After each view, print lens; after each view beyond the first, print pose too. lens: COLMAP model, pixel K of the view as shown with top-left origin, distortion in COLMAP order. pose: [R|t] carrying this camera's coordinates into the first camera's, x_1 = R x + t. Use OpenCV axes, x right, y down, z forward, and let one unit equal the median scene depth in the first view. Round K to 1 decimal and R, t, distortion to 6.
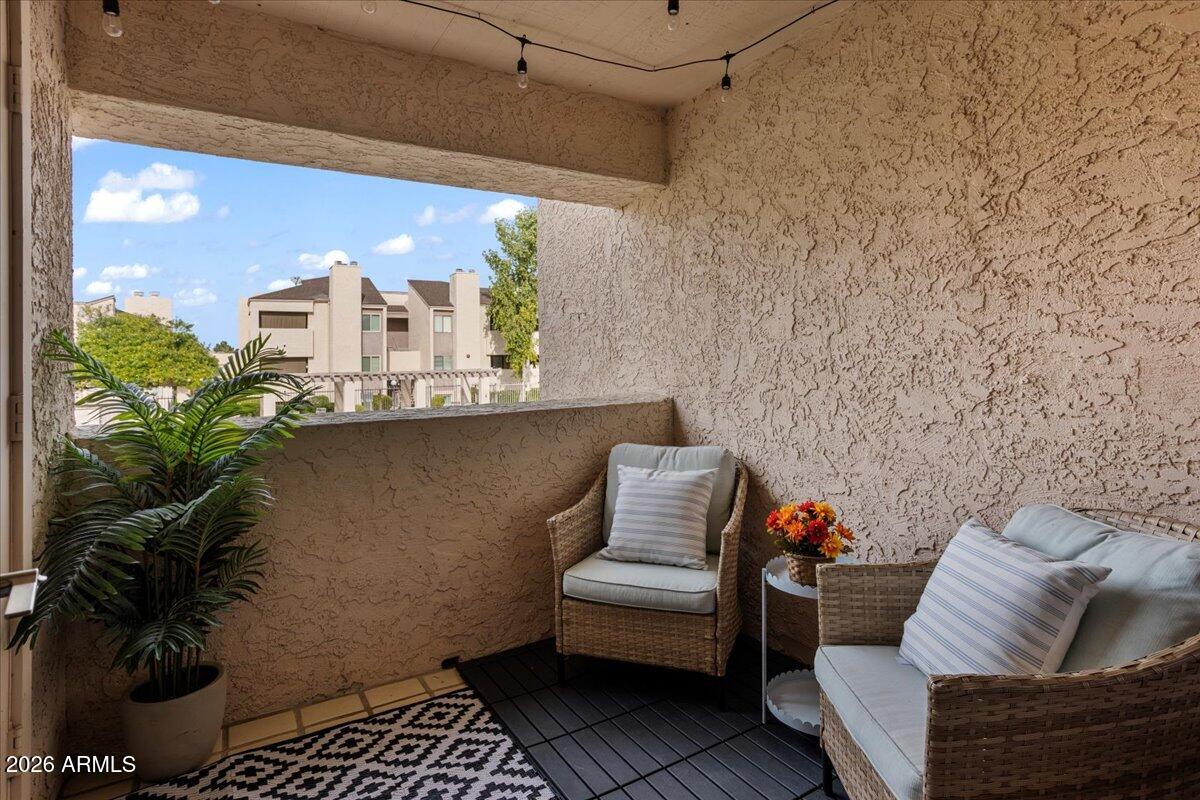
lens RADIAL K [[637.4, 0, 597.4], [0, 637.4, 393.8], [0, 0, 1]] dist [-0.057263, 0.035499]
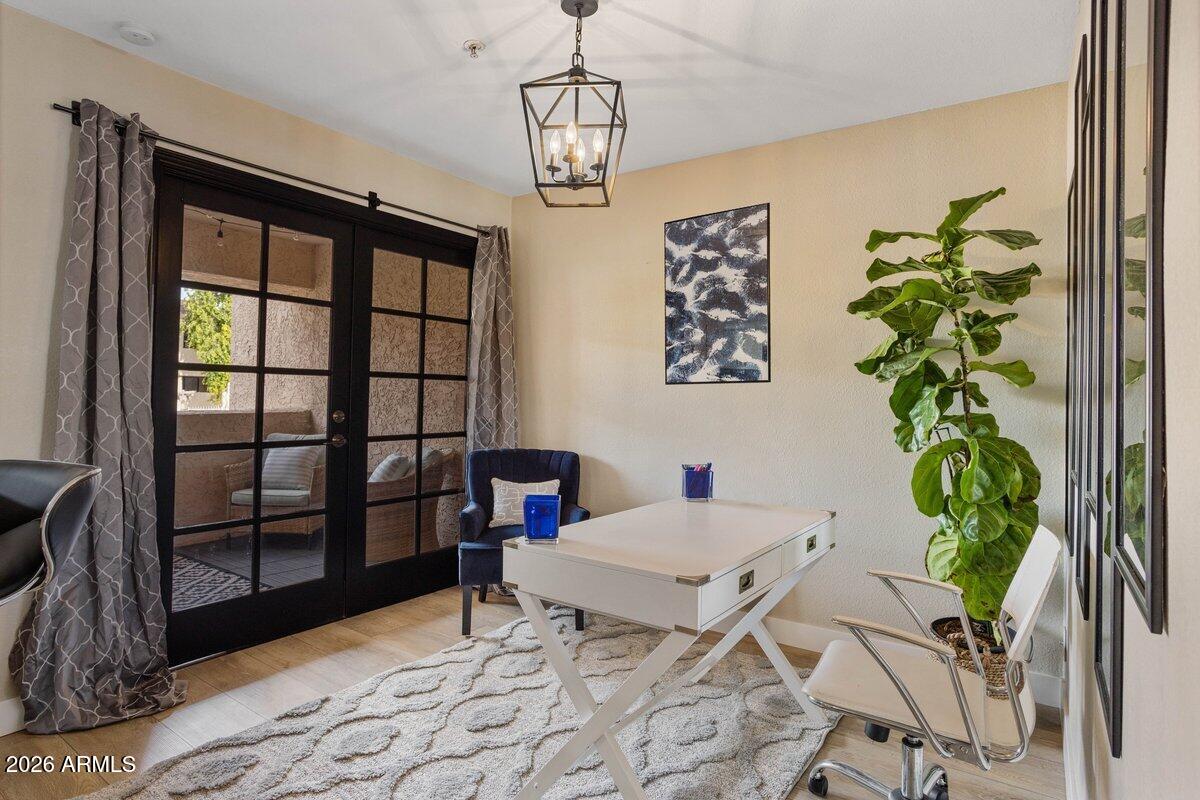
lens RADIAL K [[637.4, 0, 597.4], [0, 637.4, 393.8], [0, 0, 1]] dist [-0.057263, 0.035499]
pose [[0.912244, 0.030410, 0.408516, 0.170771], [-0.011430, 0.998742, -0.048823, 0.049497], [-0.409487, 0.039869, 0.911444, -1.235095]]
